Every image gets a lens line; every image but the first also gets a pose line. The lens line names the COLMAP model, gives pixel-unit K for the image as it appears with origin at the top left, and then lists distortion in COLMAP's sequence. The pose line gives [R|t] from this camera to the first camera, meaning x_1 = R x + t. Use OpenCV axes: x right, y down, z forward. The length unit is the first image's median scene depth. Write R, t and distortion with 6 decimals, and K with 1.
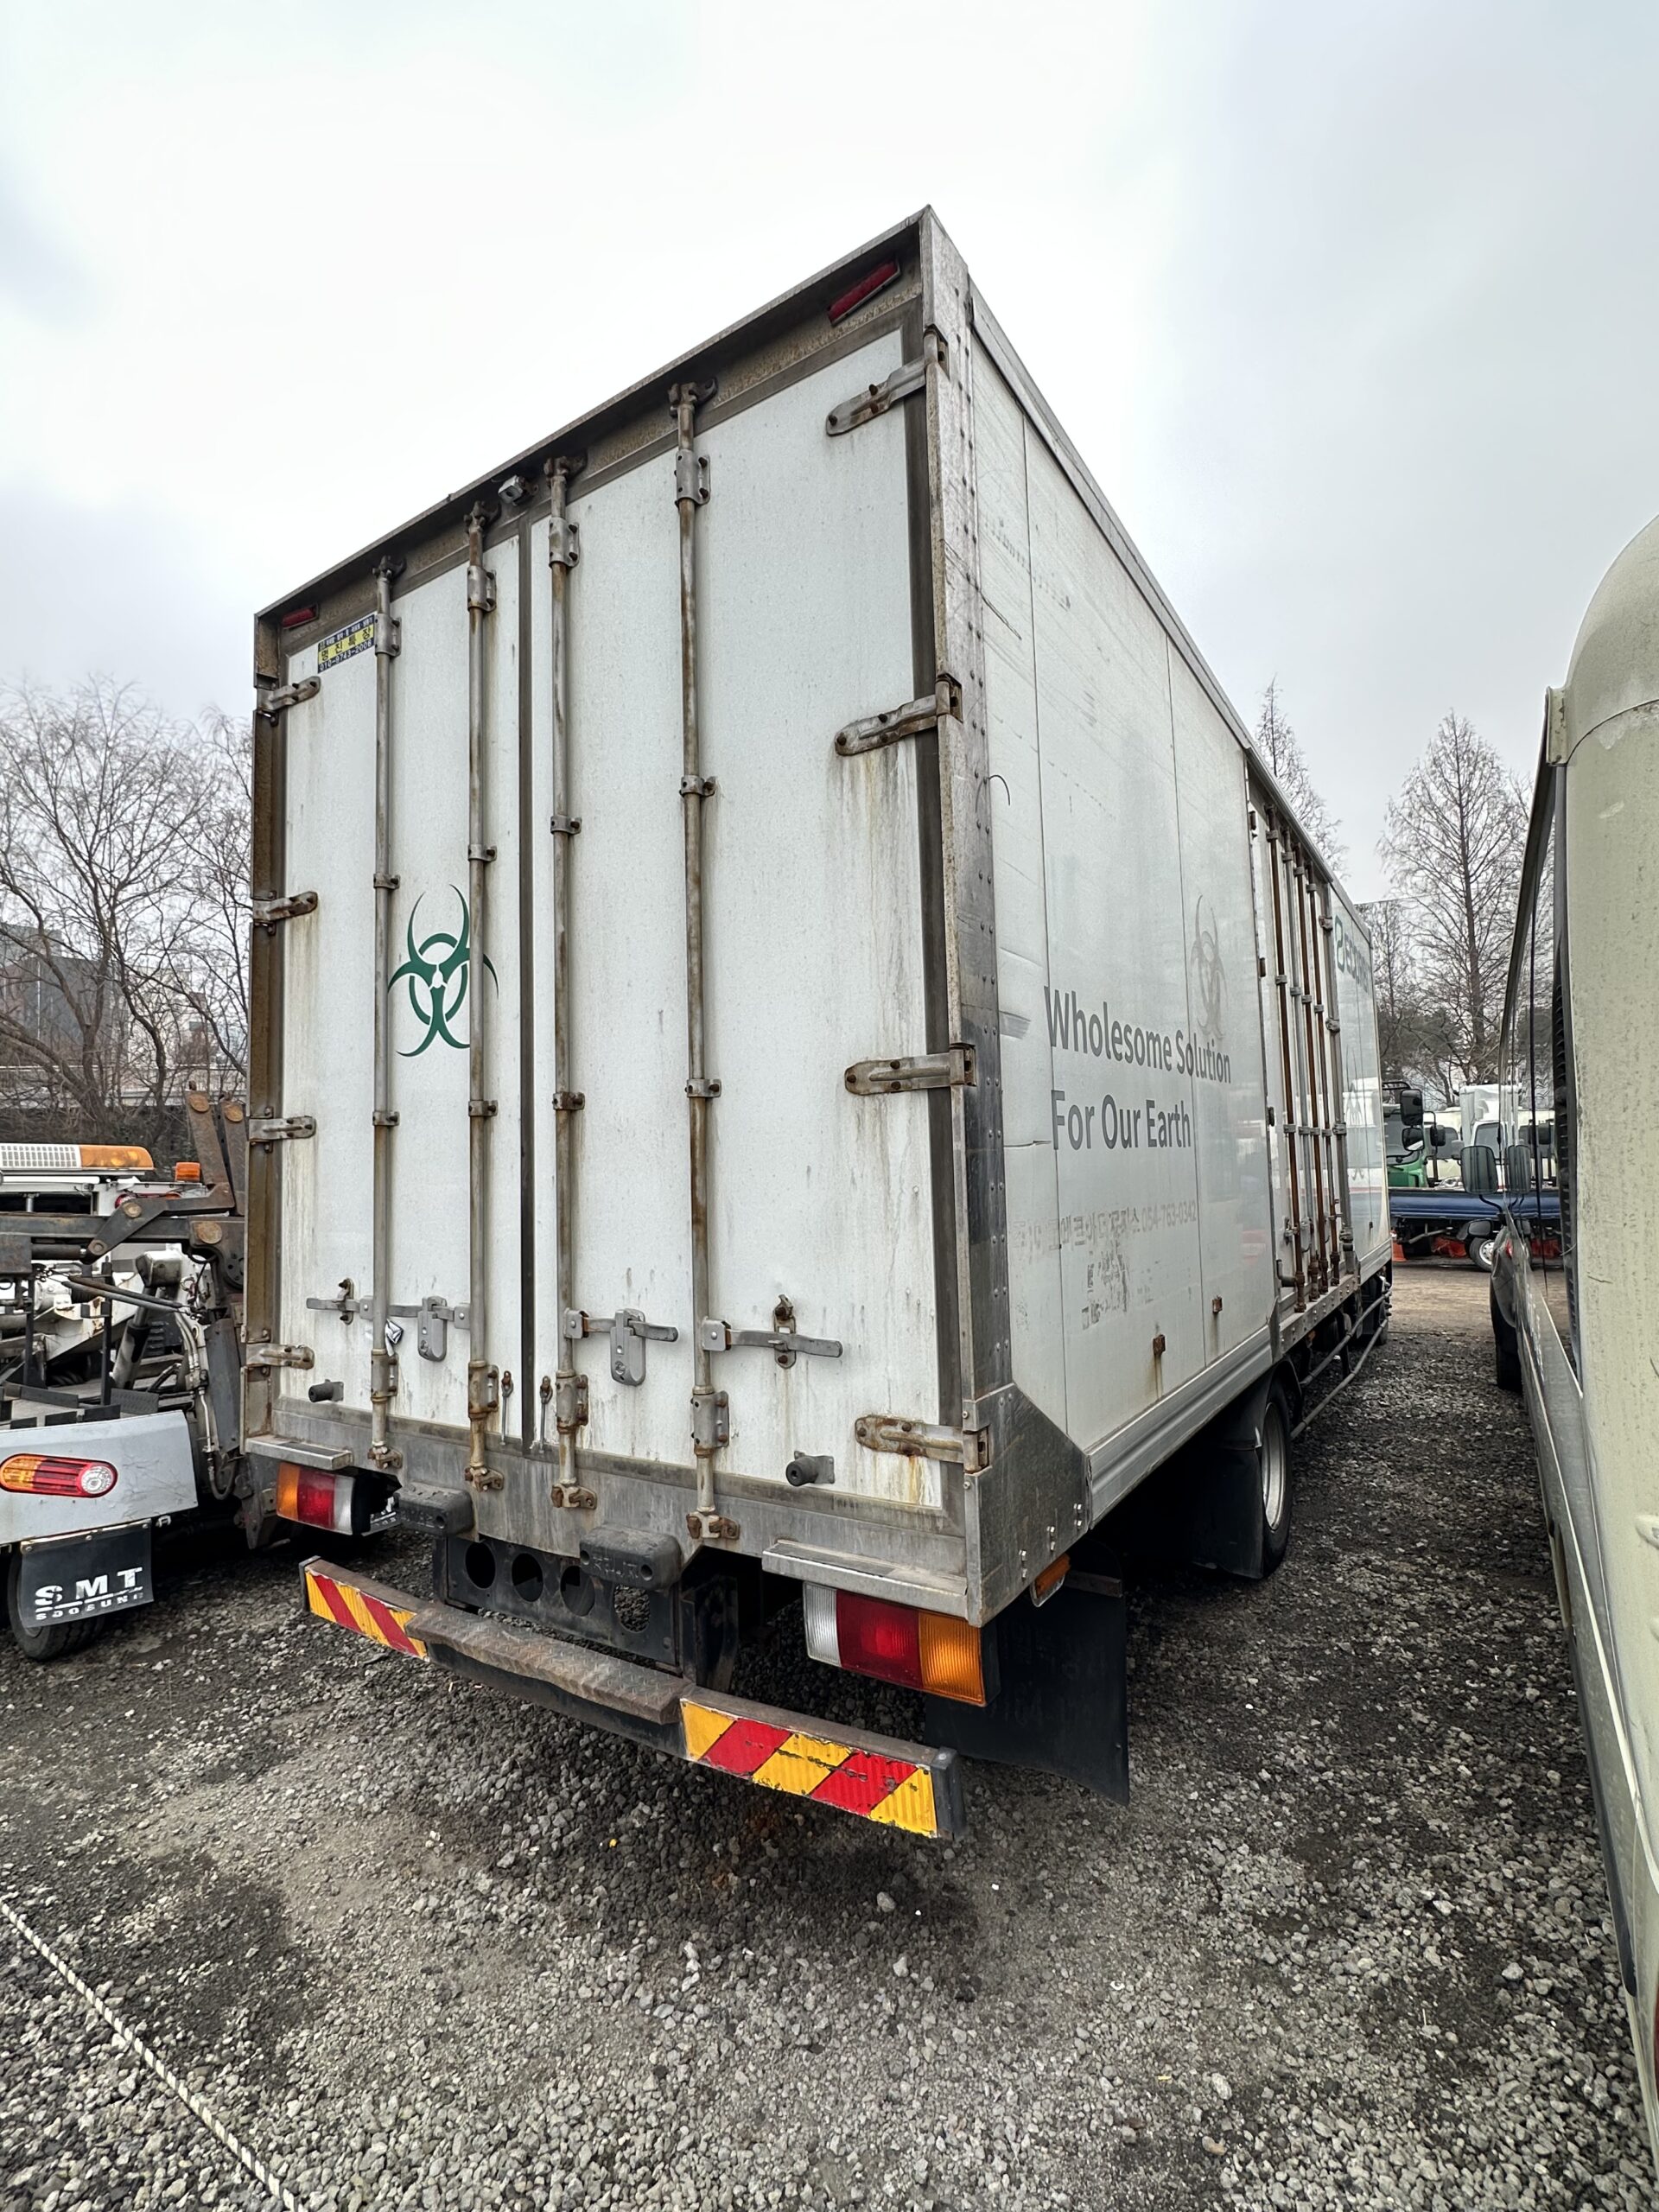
lens RADIAL K [[1027.9, 0, 829.2], [0, 1027.9, 1106.5], [0, 0, 1]] dist [-0.002614, -0.000601]
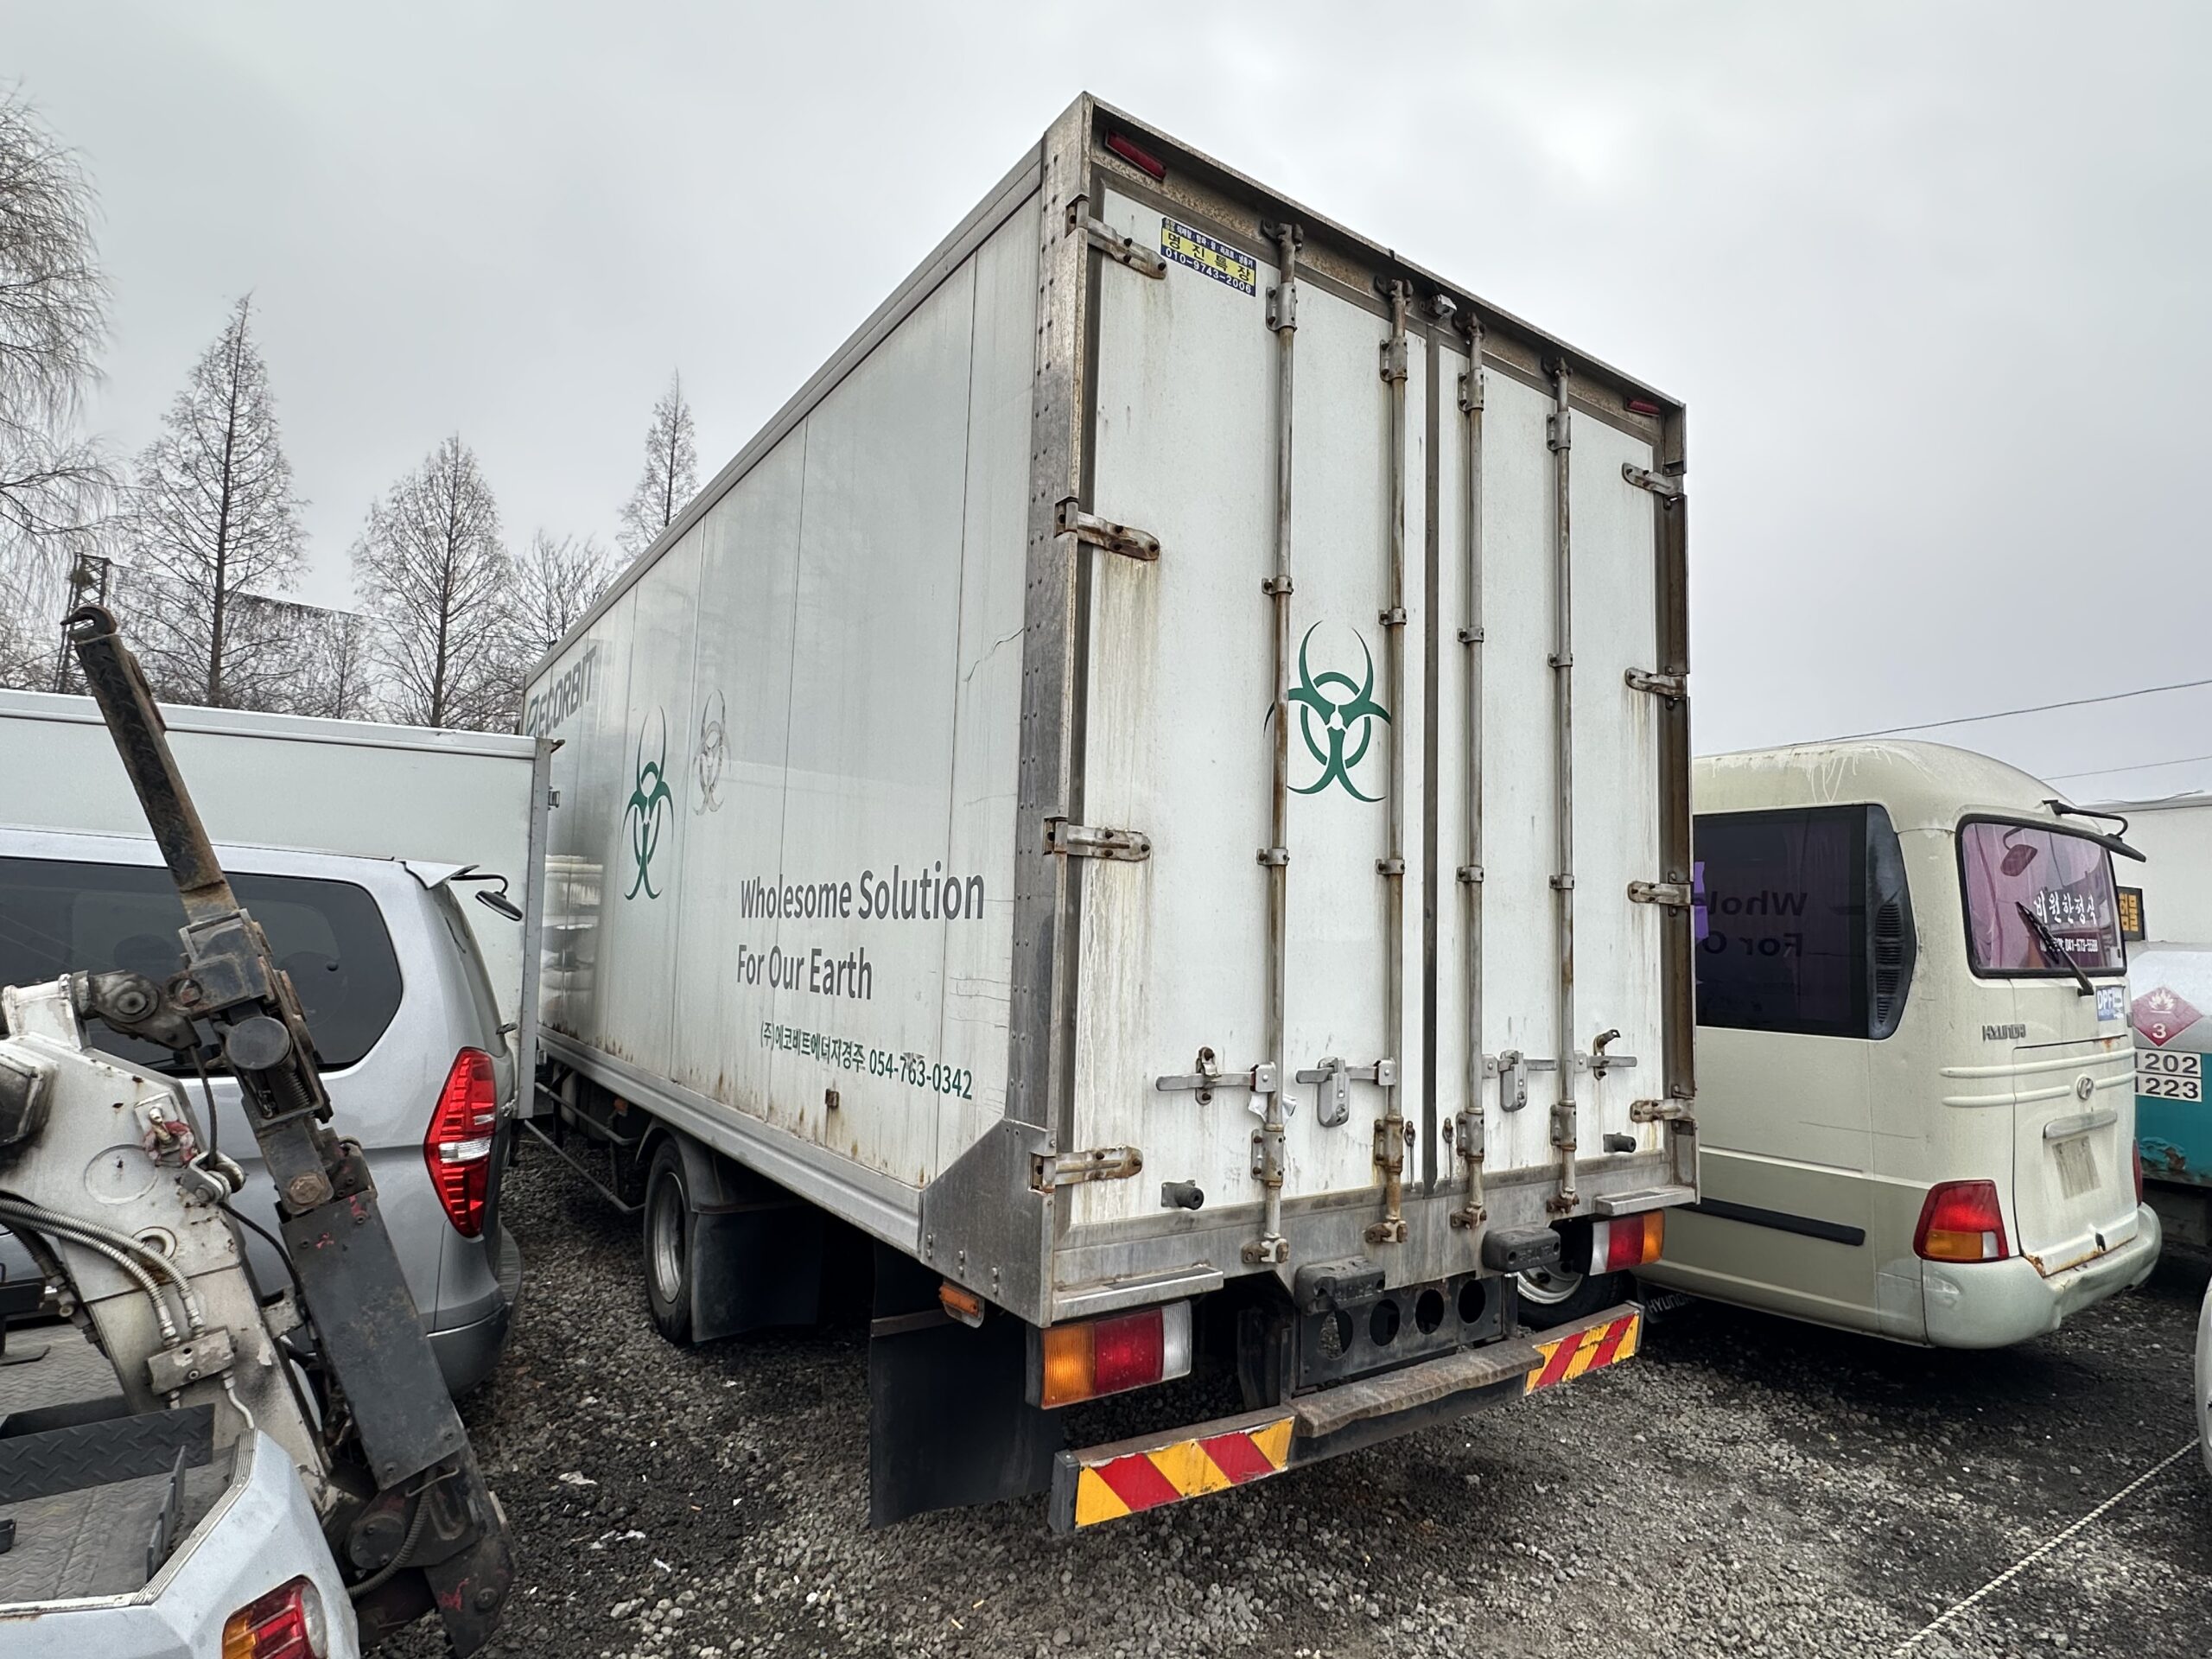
lens RADIAL K [[1169.4, 0, 1103.2], [0, 1169.4, 835.8], [0, 0, 1]] dist [-0.004824, 0.000134]
pose [[0.380101, 0.124622, 0.916511, -1.448475], [-0.102949, 0.990425, -0.091977, 0.102960], [-0.919198, -0.059393, 0.389291, 0.779962]]
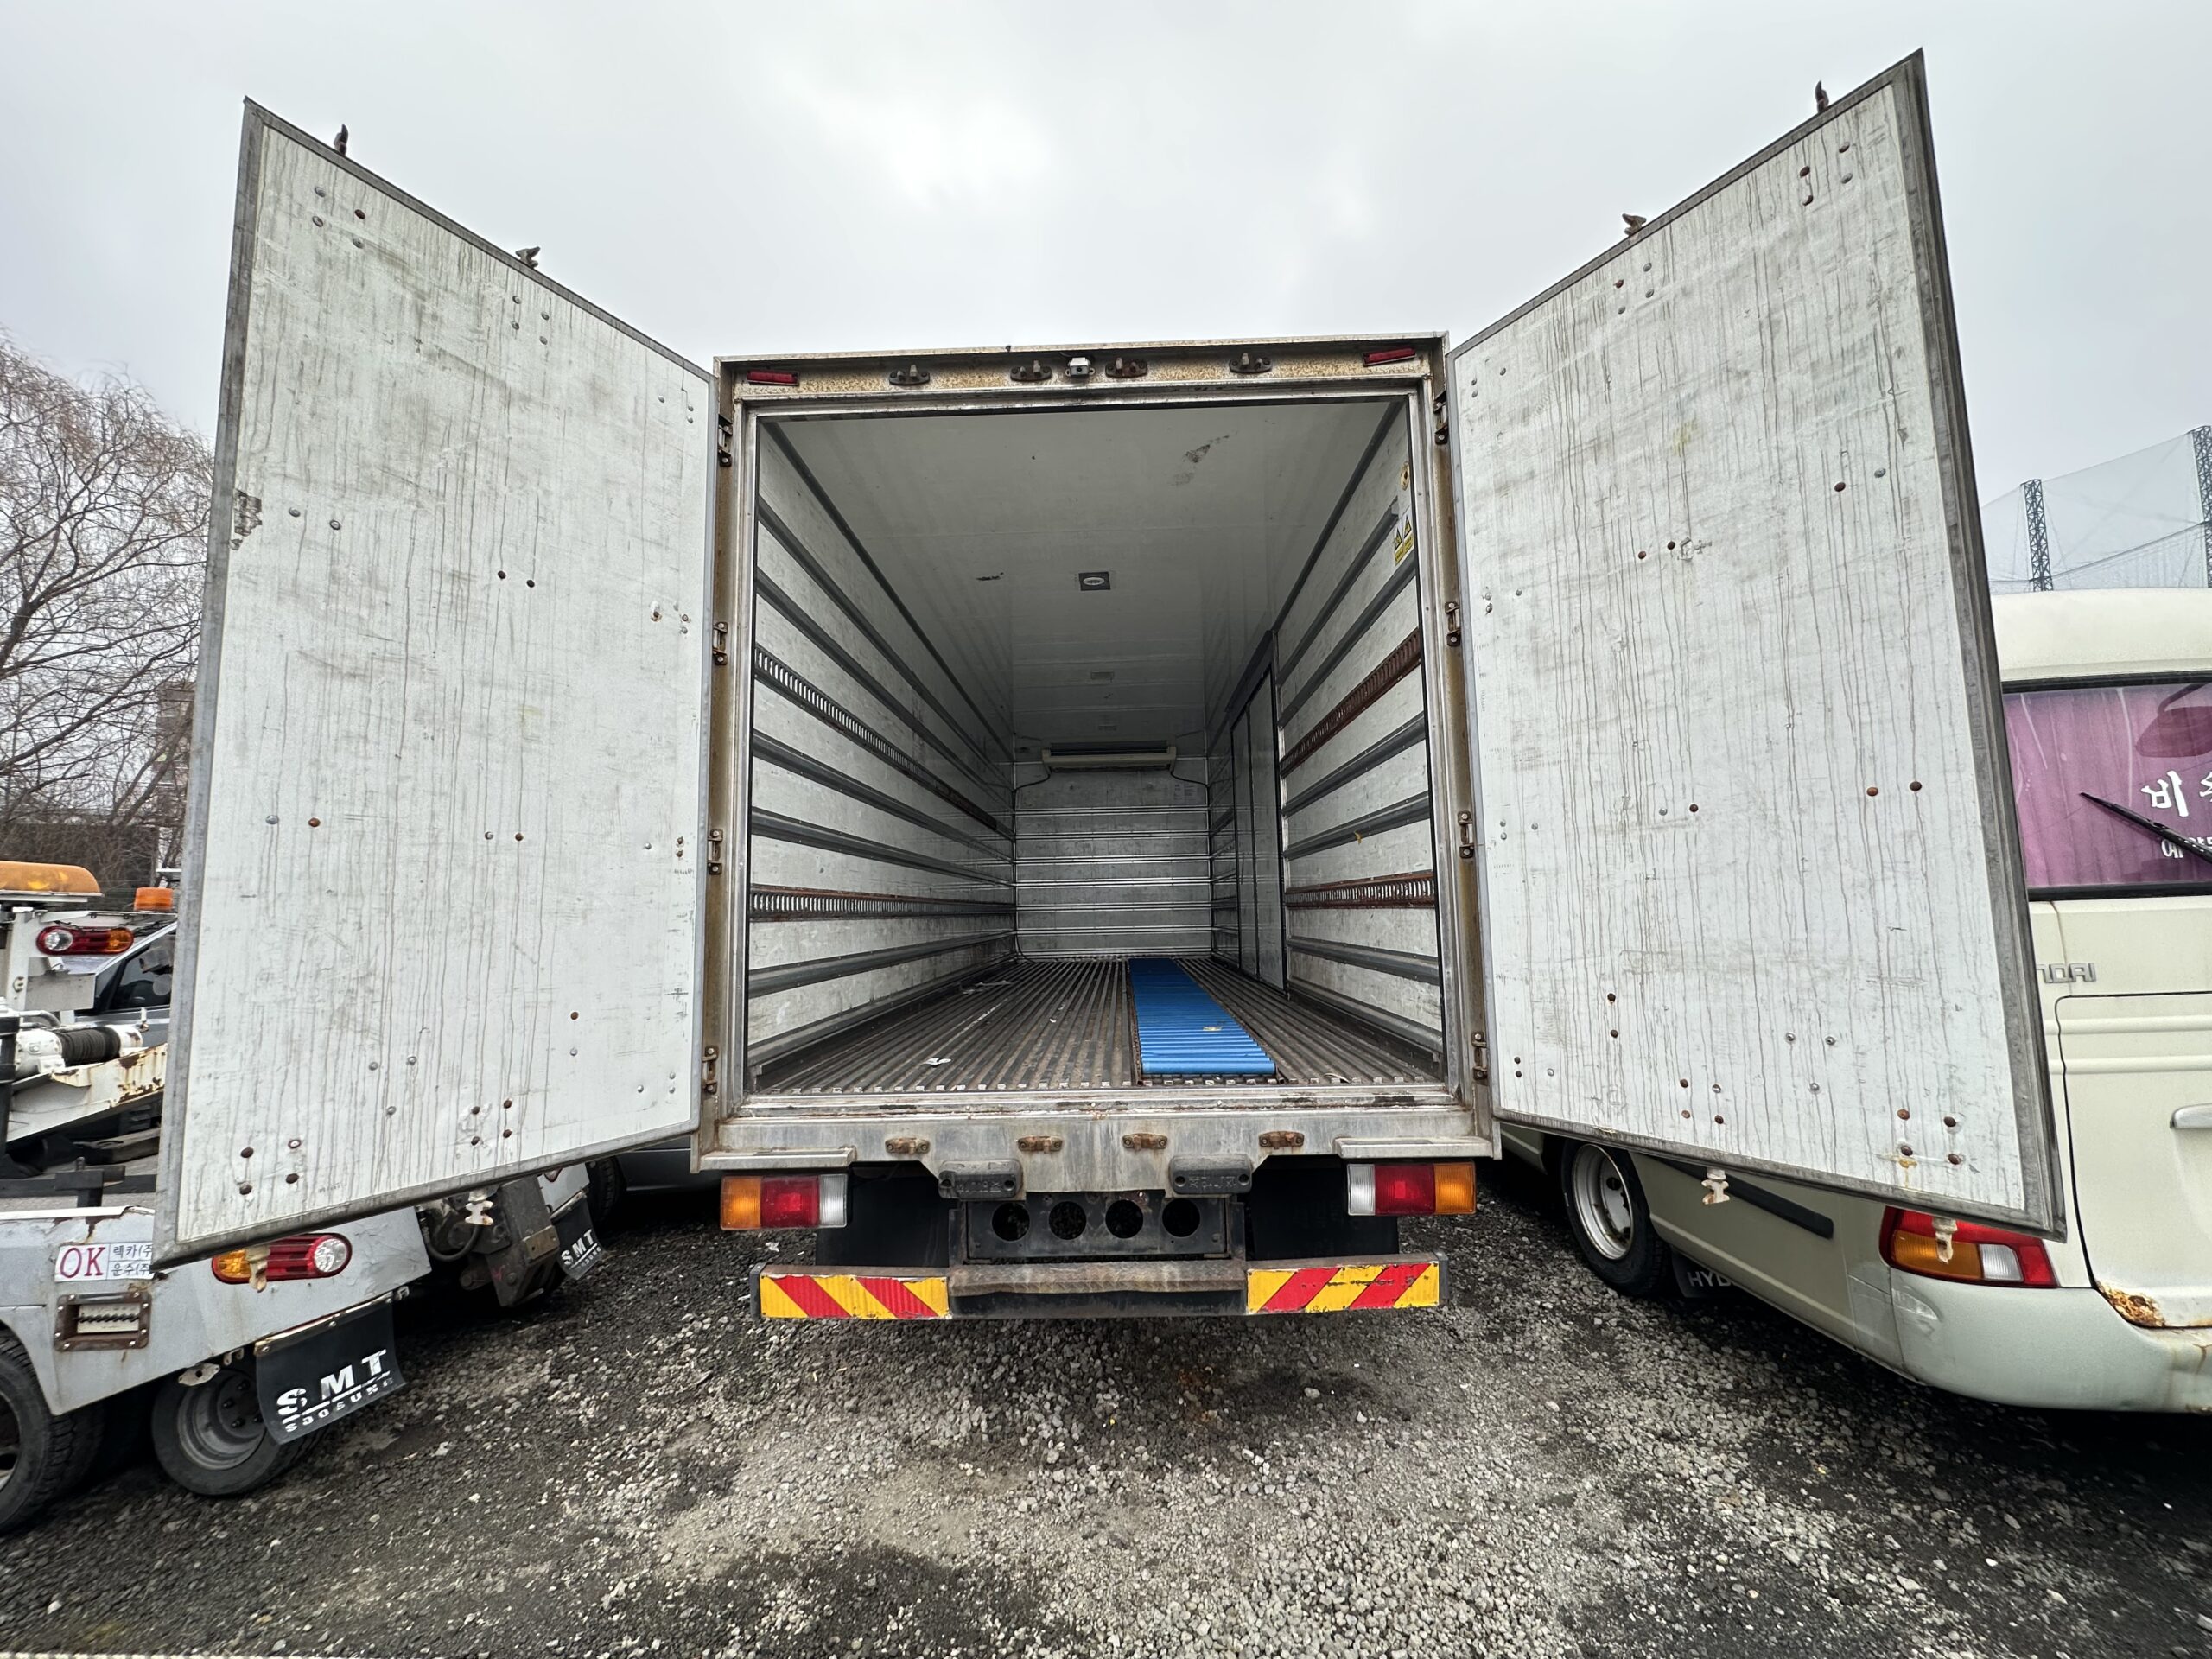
lens RADIAL K [[881.6, 0, 1098.8], [0, 881.6, 826.4], [0, 0, 1]] dist [-0.006505, 0.001180]
pose [[0.849598, 0.059734, 0.524037, -0.797937], [-0.036912, 0.997864, -0.053900, 0.035260], [-0.526137, 0.026450, 0.849988, 0.055530]]
